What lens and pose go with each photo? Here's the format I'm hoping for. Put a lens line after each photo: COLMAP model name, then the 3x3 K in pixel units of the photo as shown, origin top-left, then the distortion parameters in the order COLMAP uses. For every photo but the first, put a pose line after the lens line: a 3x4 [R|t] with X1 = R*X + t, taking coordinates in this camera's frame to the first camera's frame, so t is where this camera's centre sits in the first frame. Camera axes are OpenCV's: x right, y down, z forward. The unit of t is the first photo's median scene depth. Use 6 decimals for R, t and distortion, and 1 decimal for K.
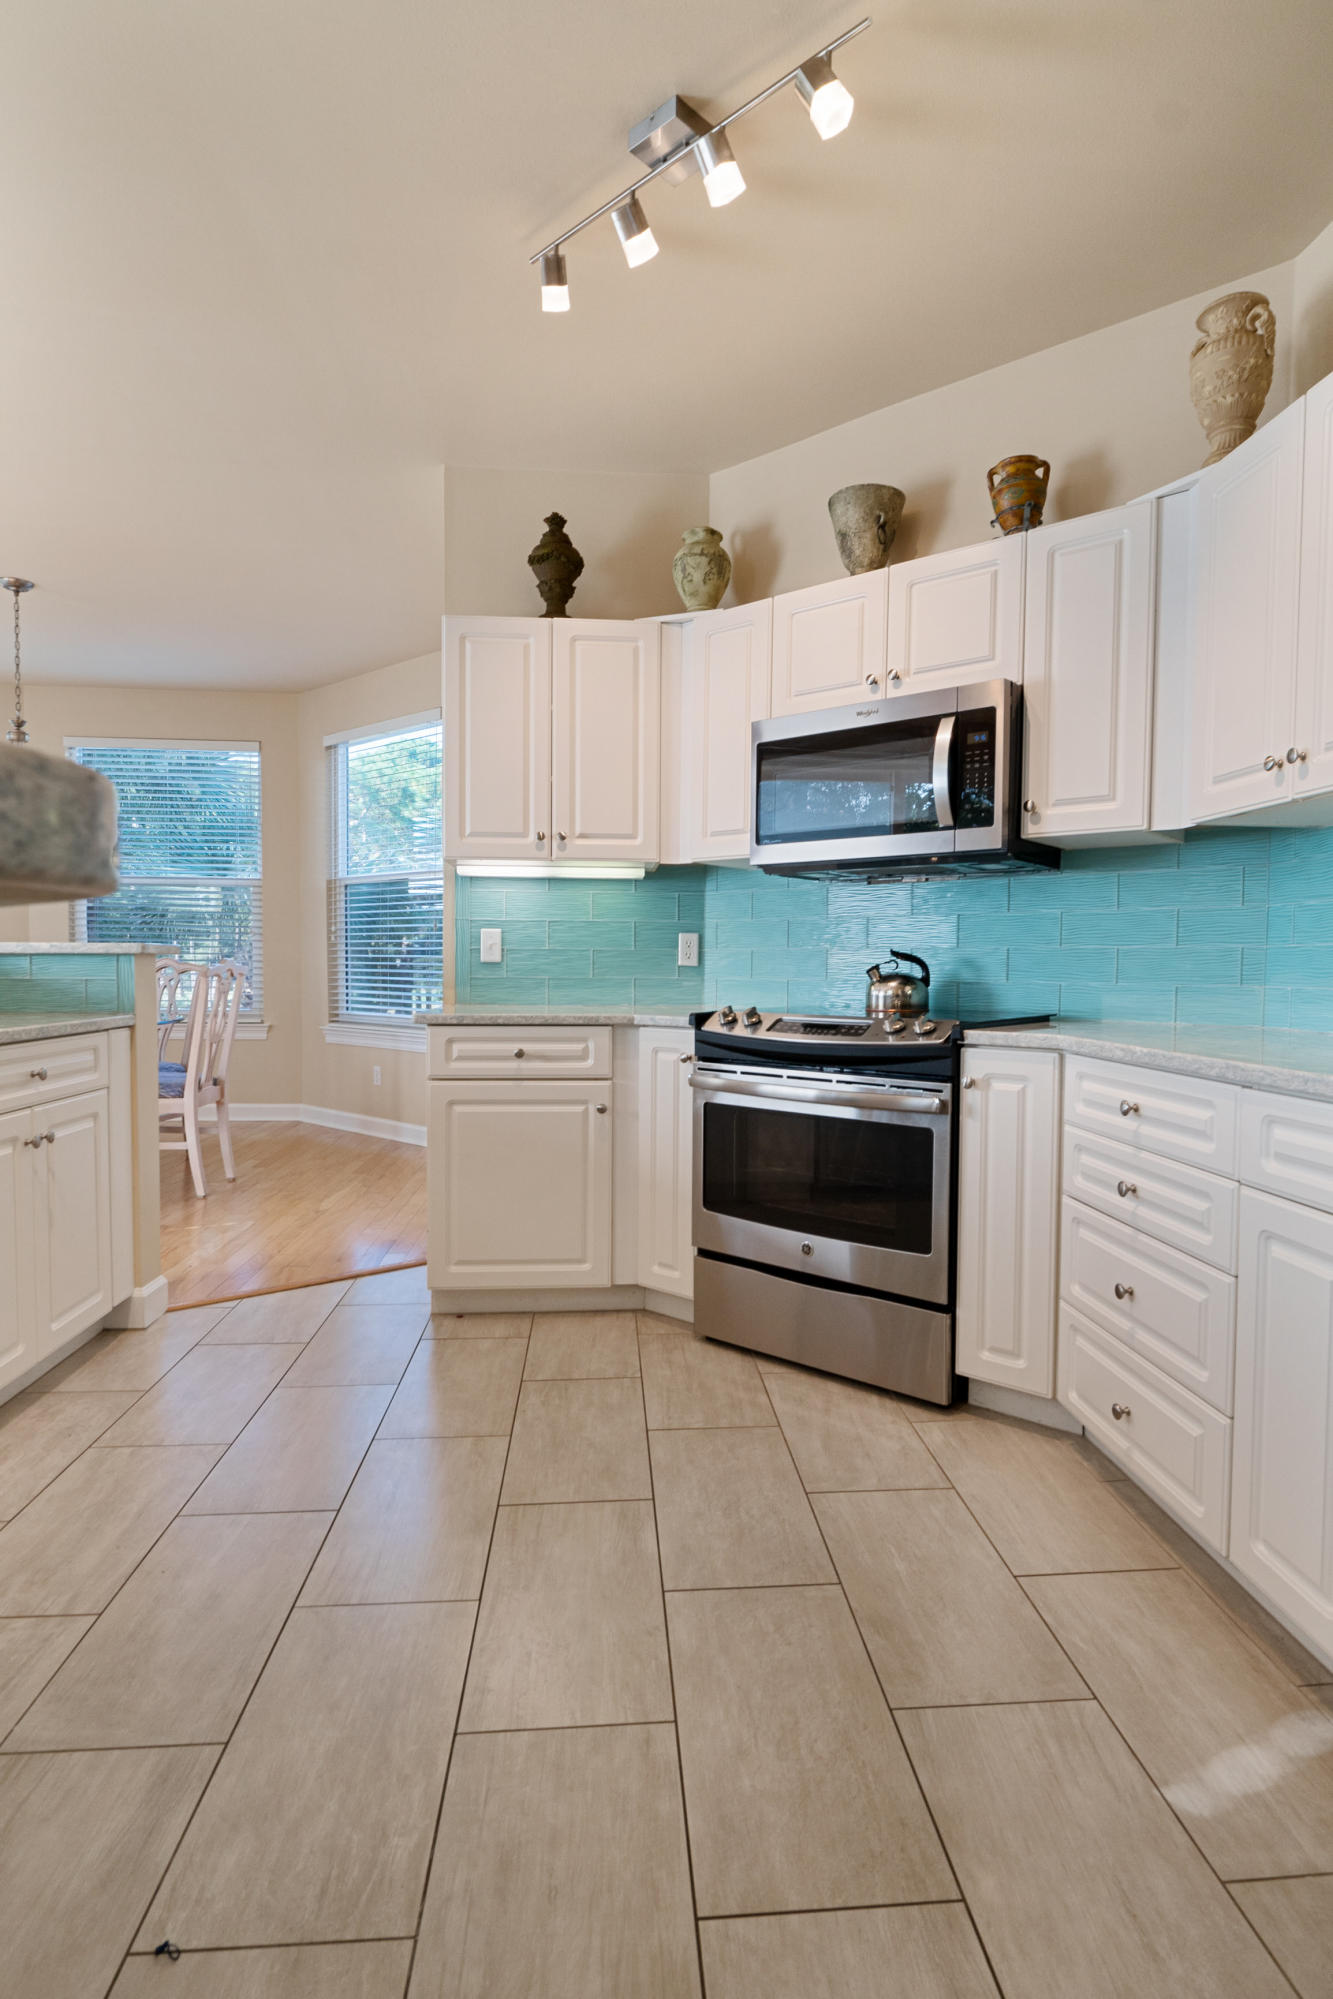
lens RADIAL K [[1060.8, 0, 684.5], [0, 1060.8, 1009.7], [0, 0, 1]] dist [-0.001152, -0.002382]
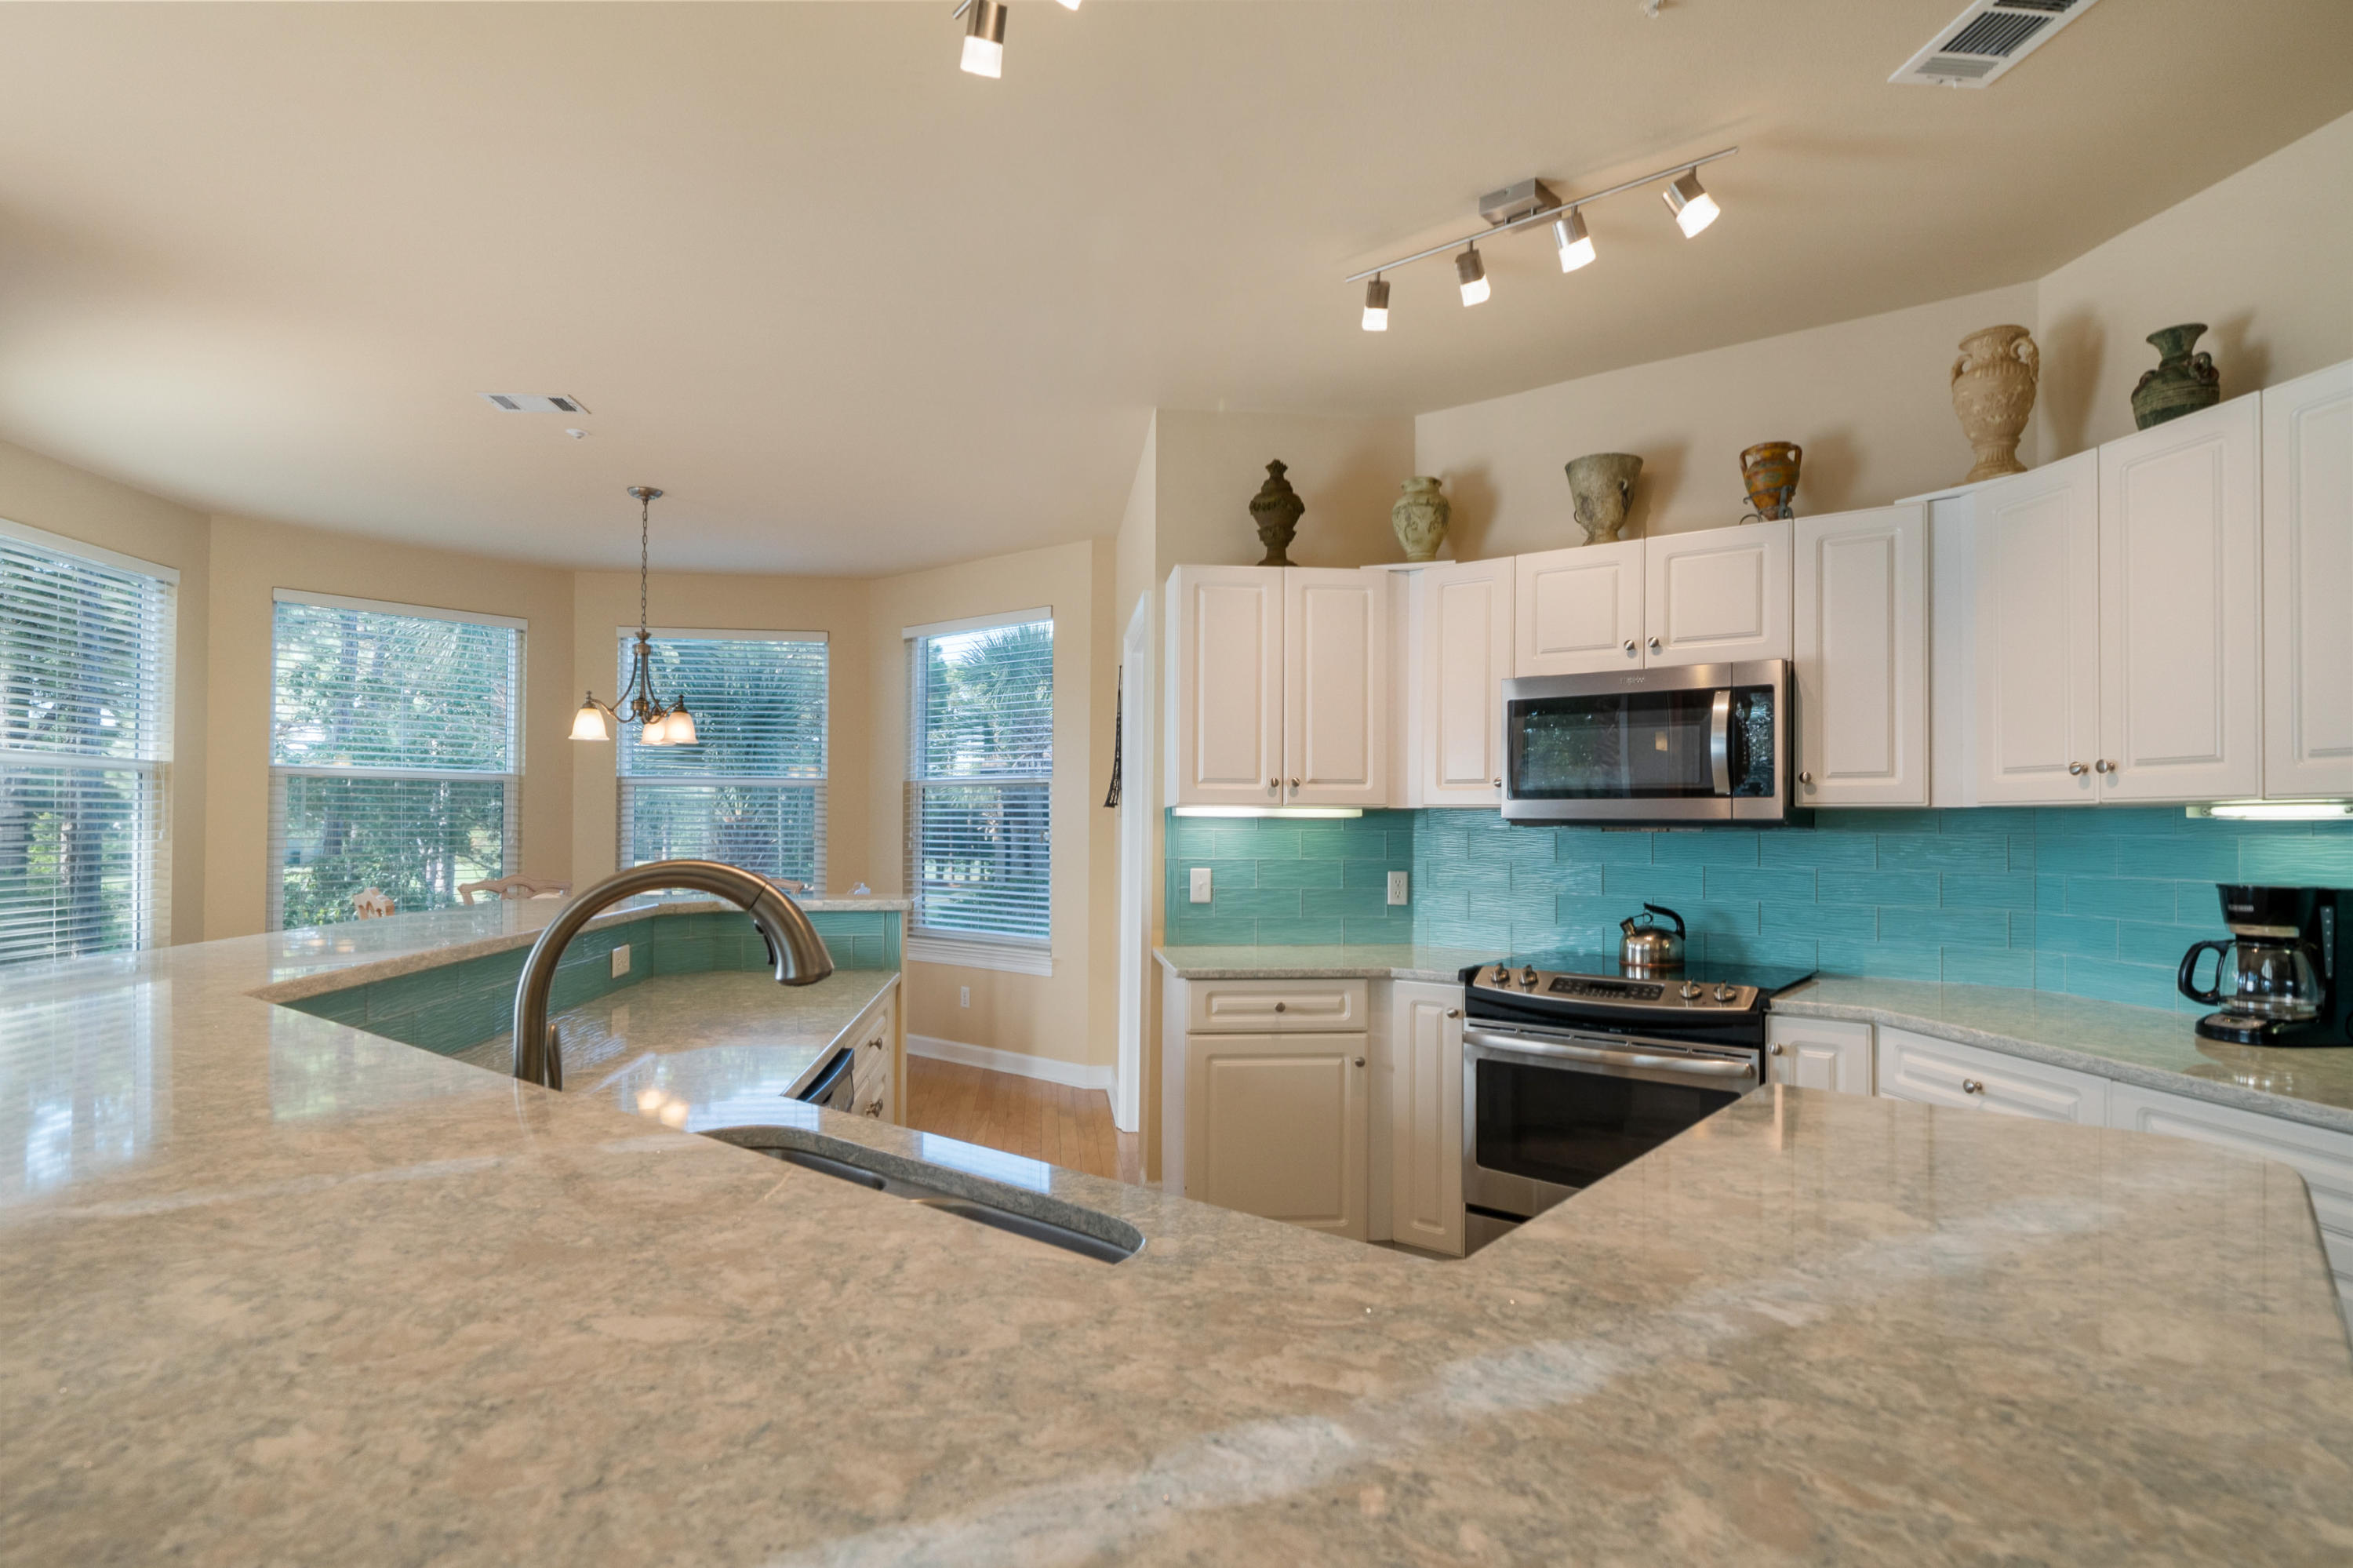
lens RADIAL K [[1248.8, 0, 1164.5], [0, 1248.8, 803.4], [0, 0, 1]] dist [-0.001152, -0.002382]
pose [[0.999705, -0.000314, 0.024281, -0.298306], [0.001777, 0.998183, -0.060224, -0.081841], [-0.024218, 0.060250, 0.997890, -0.190707]]
